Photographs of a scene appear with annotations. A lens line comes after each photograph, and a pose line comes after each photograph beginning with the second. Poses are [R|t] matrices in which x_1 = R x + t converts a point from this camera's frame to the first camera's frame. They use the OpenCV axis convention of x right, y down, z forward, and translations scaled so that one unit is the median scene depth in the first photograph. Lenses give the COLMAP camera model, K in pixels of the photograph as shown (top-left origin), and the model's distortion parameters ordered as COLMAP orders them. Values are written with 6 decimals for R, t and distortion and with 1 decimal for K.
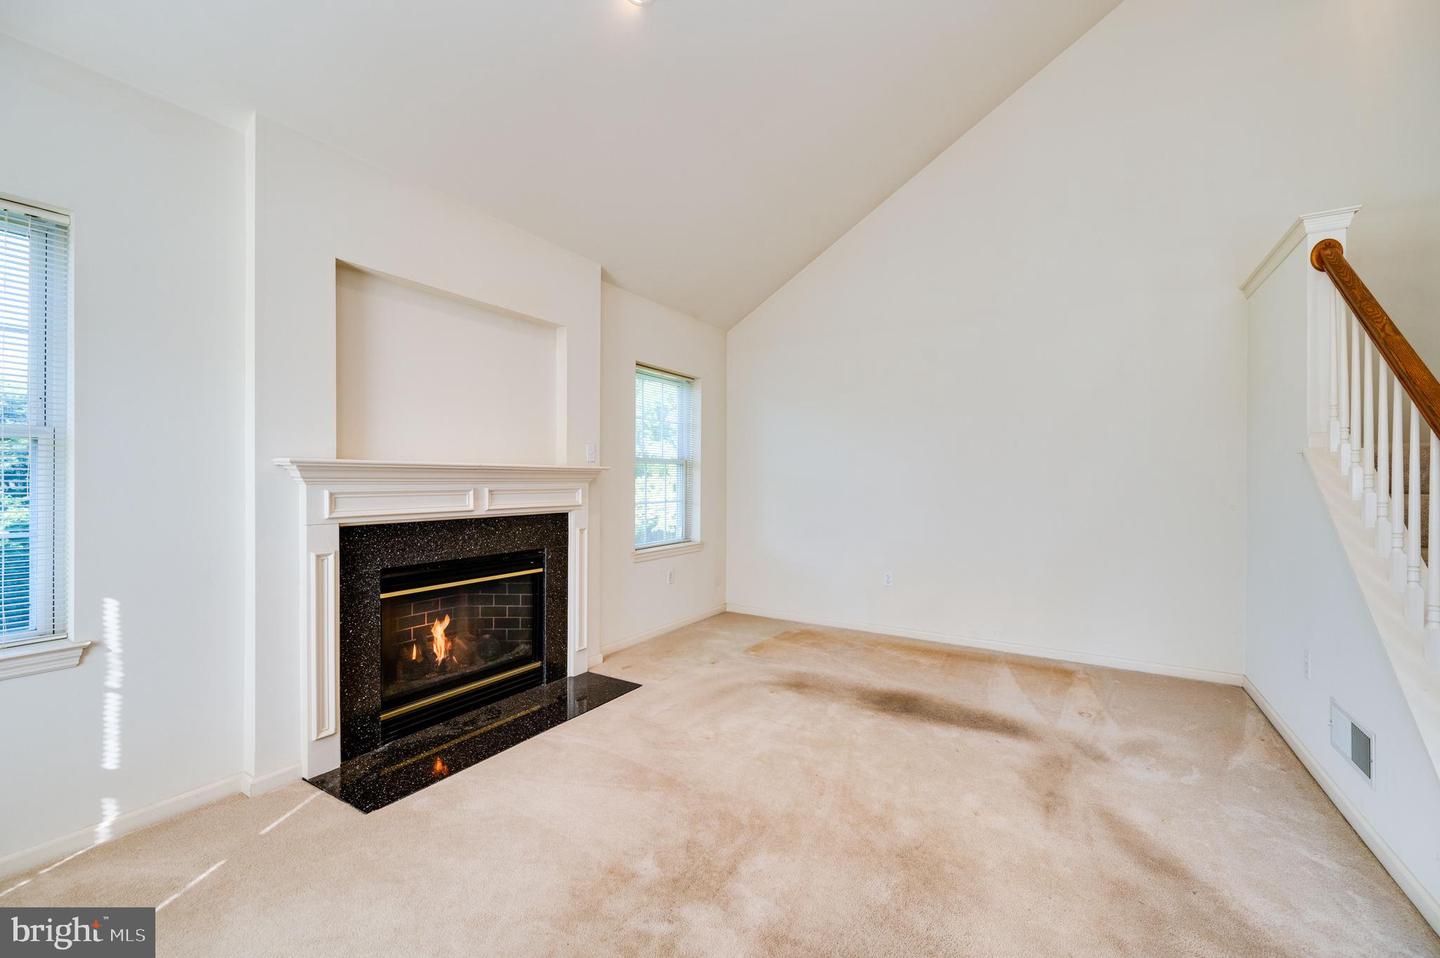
lens RADIAL K [[570.3, 0, 748.4], [0, 570.3, 480.2], [0, 0, 1]] dist [-0.000708, -0.000423]
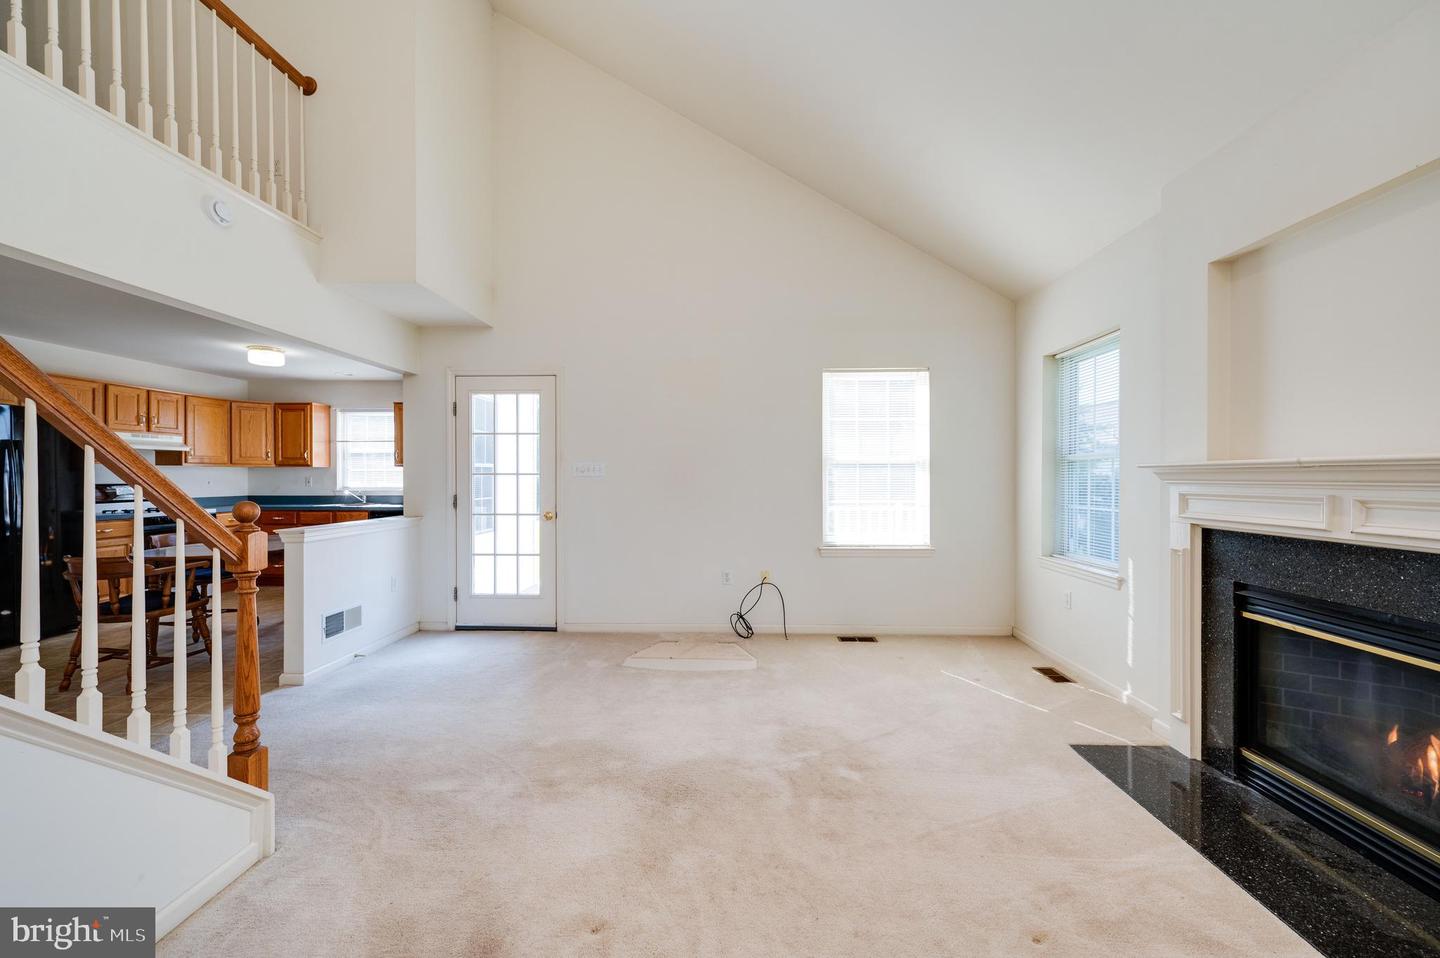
lens RADIAL K [[570.3, 0, 714.5], [0, 570.3, 486.4], [0, 0, 1]] dist [-0.000708, -0.000423]
pose [[-0.887786, 0.001582, -0.460254, 0.445025], [-0.005950, 0.999871, 0.014913, -0.002132], [0.460218, 0.015978, -0.887662, 1.272827]]
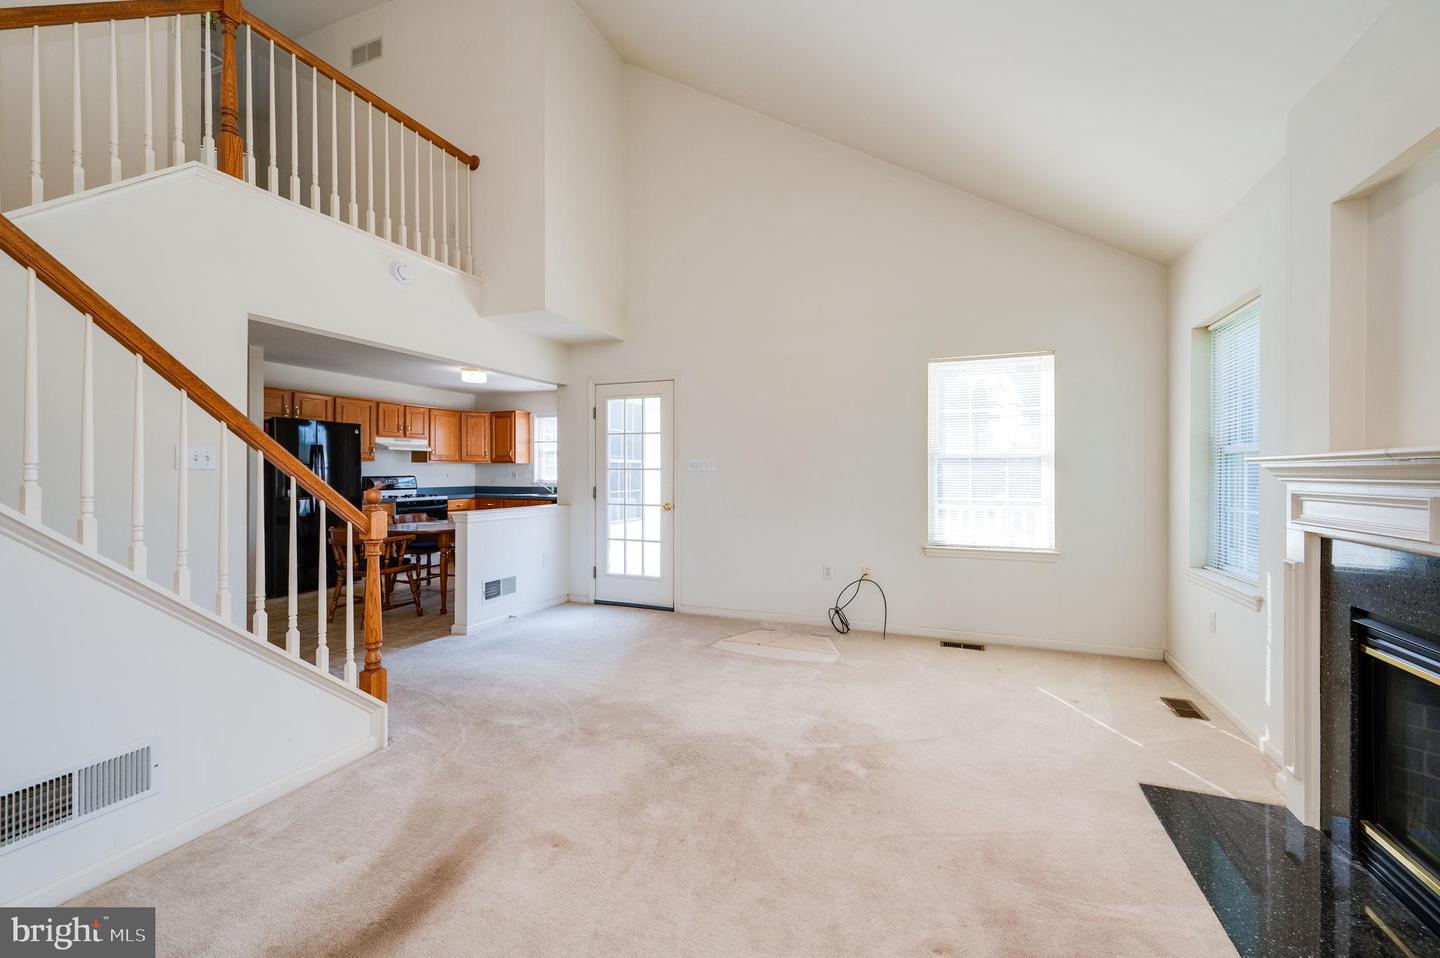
lens RADIAL K [[570.3, 0, 726.8], [0, 570.3, 480.8], [0, 0, 1]] dist [-0.000708, -0.000423]
pose [[-0.989224, -0.005478, -0.146306, 0.197630], [-0.007943, 0.999836, 0.016270, -0.004050], [0.146193, 0.017257, -0.989106, 1.420370]]
